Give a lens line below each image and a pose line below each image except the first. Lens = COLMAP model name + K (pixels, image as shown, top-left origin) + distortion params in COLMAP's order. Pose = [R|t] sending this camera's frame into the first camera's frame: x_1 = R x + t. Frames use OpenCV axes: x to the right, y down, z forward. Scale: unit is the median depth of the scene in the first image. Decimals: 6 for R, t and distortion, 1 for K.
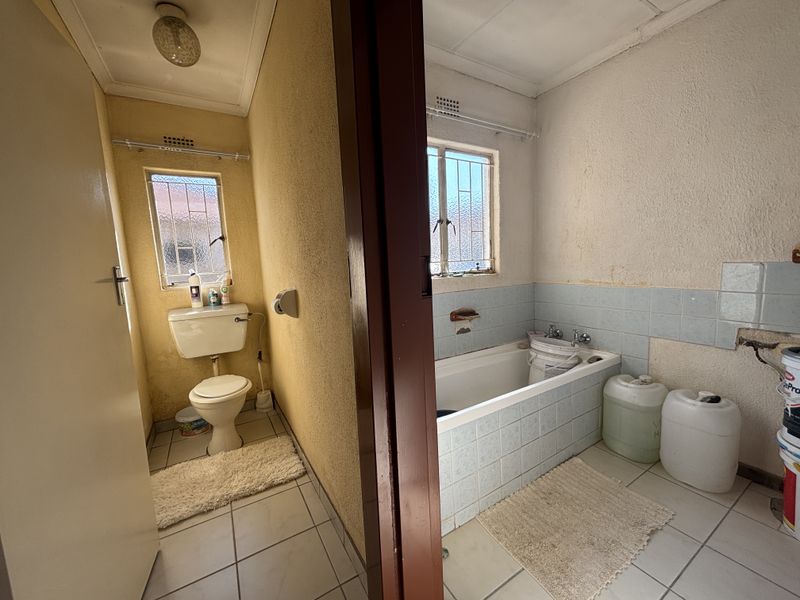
lens RADIAL K [[322.2, 0, 400.7], [0, 322.2, 299.6], [0, 0, 1]] dist [0.004197, -0.001226]
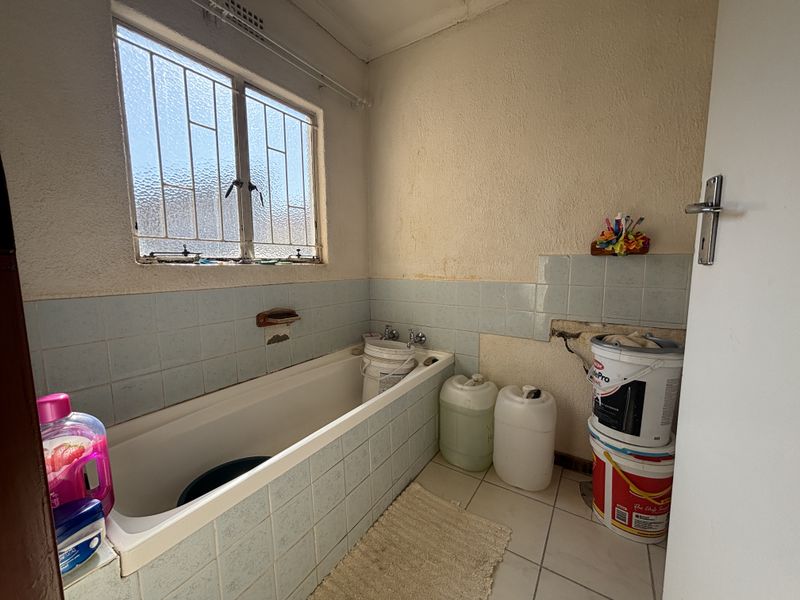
lens RADIAL K [[322.2, 0, 399.9], [0, 322.2, 300.6], [0, 0, 1]] dist [0.004197, -0.001226]
pose [[0.898111, -0.010941, 0.439633, 0.135944], [0.015771, 0.999849, -0.007335, 0.022198], [-0.439486, 0.013521, 0.898148, 0.236082]]
